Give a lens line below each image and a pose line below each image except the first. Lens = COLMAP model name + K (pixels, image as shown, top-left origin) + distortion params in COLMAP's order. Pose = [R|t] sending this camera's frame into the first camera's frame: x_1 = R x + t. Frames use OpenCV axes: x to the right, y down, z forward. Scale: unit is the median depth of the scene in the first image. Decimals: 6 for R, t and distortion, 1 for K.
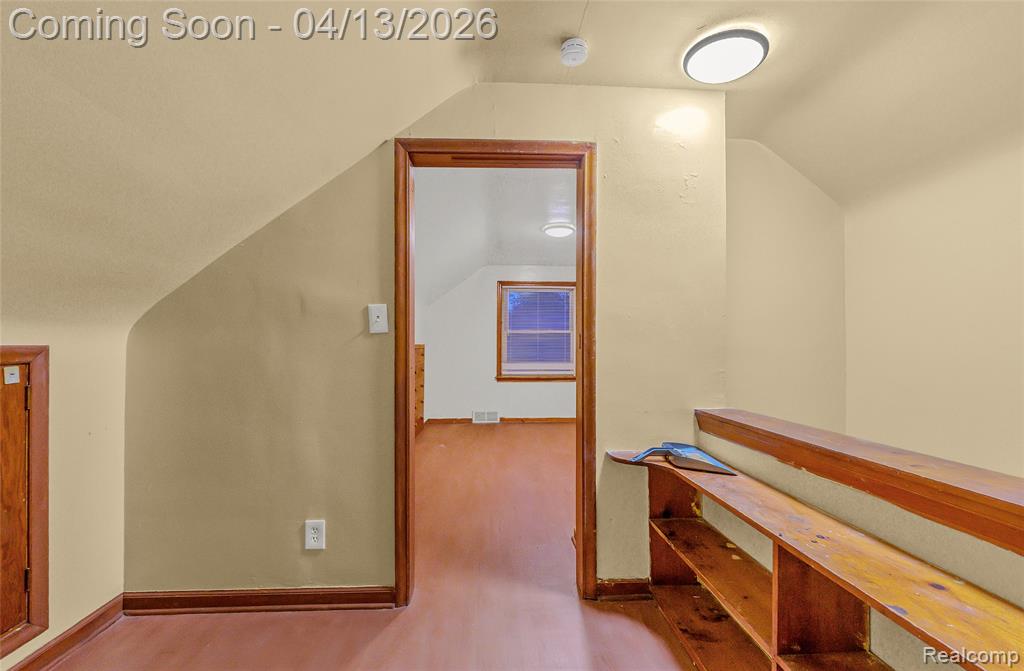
lens RADIAL K [[420.6, 0, 505.3], [0, 420.6, 347.6], [0, 0, 1]] dist [-0.004460, -0.000434]
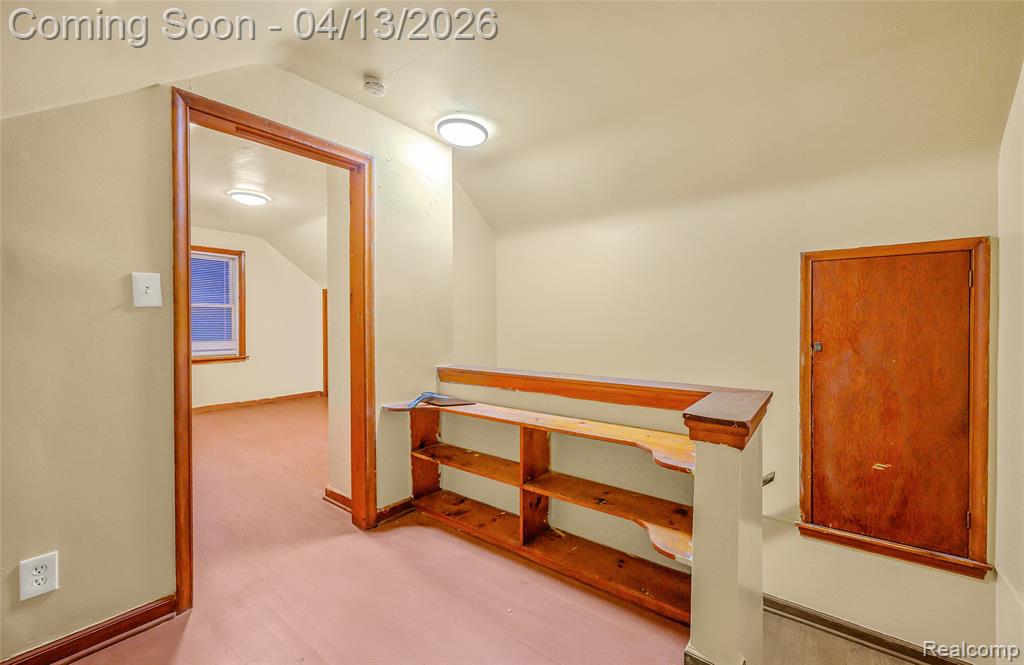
lens RADIAL K [[420.6, 0, 516.3], [0, 420.6, 327.1], [0, 0, 1]] dist [-0.004460, -0.000434]
pose [[0.648222, -0.007422, 0.761415, -0.461665], [0.001634, 0.999964, 0.008357, 0.000592], [-0.761450, -0.004173, 0.648211, -0.120367]]
